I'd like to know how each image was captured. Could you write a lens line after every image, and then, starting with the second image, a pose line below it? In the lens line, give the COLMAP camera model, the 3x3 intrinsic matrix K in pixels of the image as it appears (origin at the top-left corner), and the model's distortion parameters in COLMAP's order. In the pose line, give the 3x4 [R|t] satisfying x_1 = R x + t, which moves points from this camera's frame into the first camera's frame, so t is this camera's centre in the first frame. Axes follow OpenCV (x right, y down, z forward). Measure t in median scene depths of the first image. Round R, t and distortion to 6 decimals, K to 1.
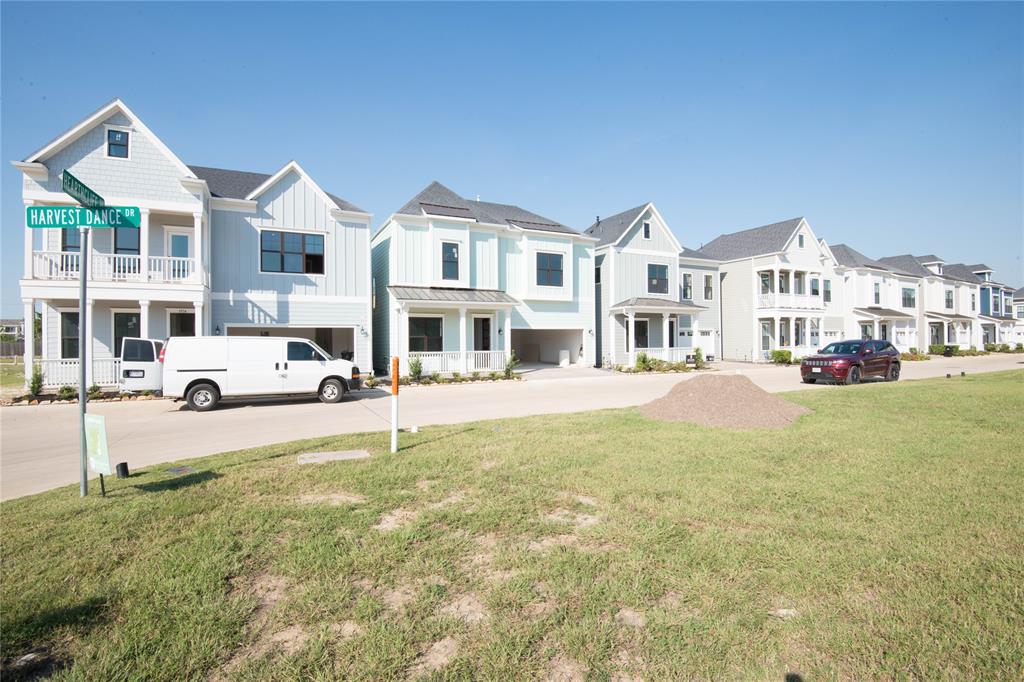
lens RADIAL K [[473.0, 0, 506.6], [0, 473.0, 339.9], [0, 0, 1]] dist [-0.019538, -0.015171]
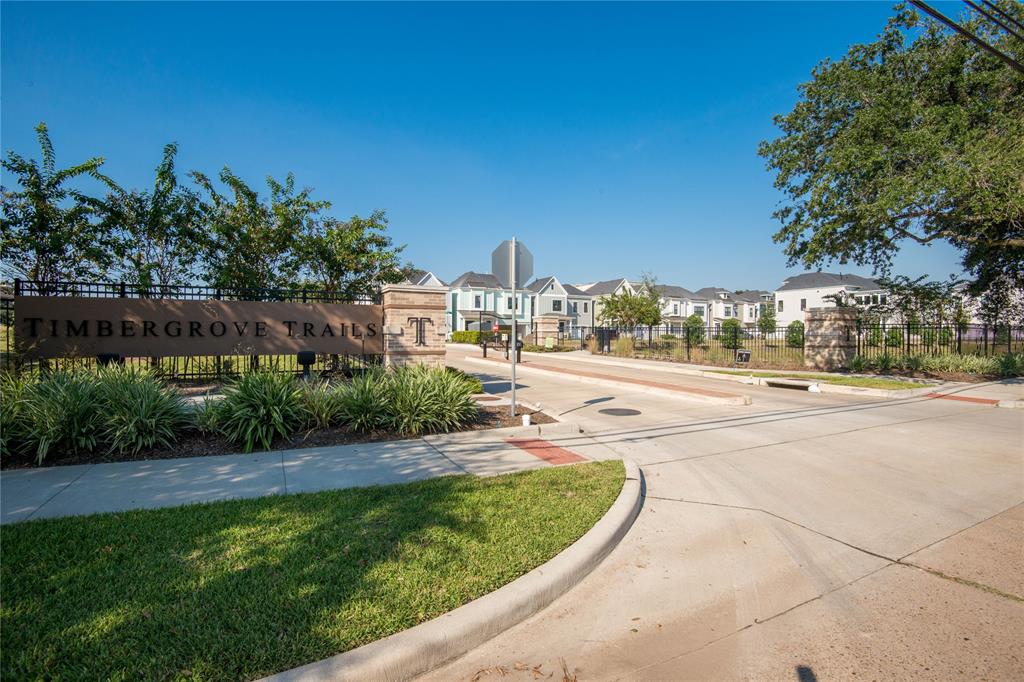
lens RADIAL K [[473.0, 0, 506.6], [0, 473.0, 339.9], [0, 0, 1]] dist [-0.019538, -0.015171]
pose [[0.999939, 0.006289, -0.009028, 0.089446], [-0.006265, 0.999977, 0.002693, 0.063045], [0.009045, -0.002637, 0.999956, -1.941454]]
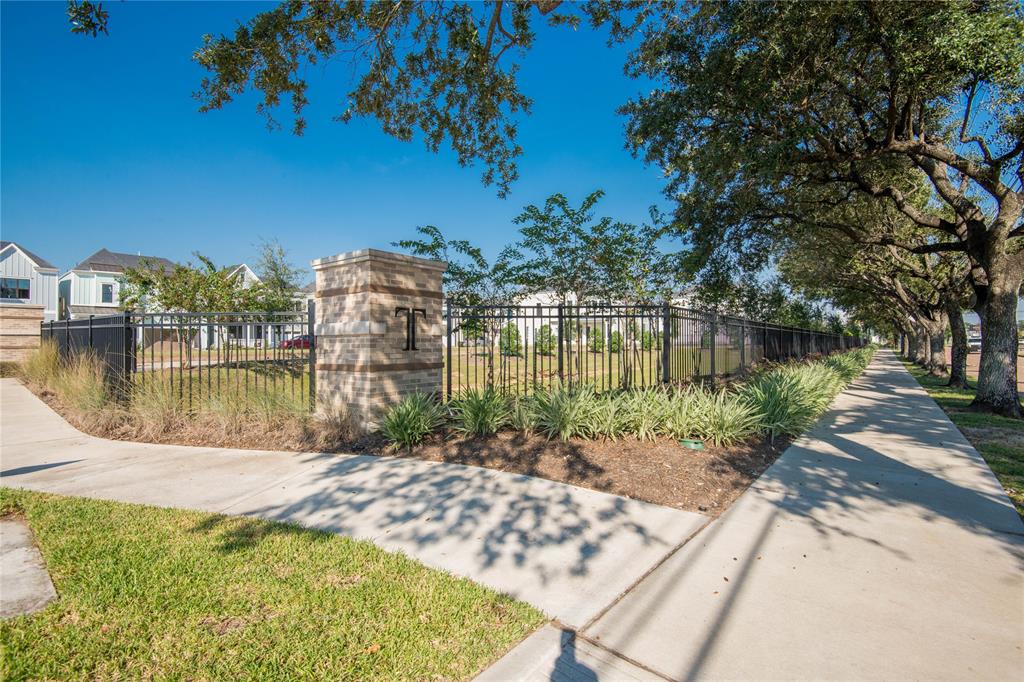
lens RADIAL K [[473.0, 0, 506.6], [0, 473.0, 339.9], [0, 0, 1]] dist [-0.019538, -0.015171]
pose [[0.907089, 0.002023, 0.420934, 0.578320], [0.004007, 0.999902, -0.013439, 0.060600], [-0.420920, 0.013877, 0.906992, -1.444735]]
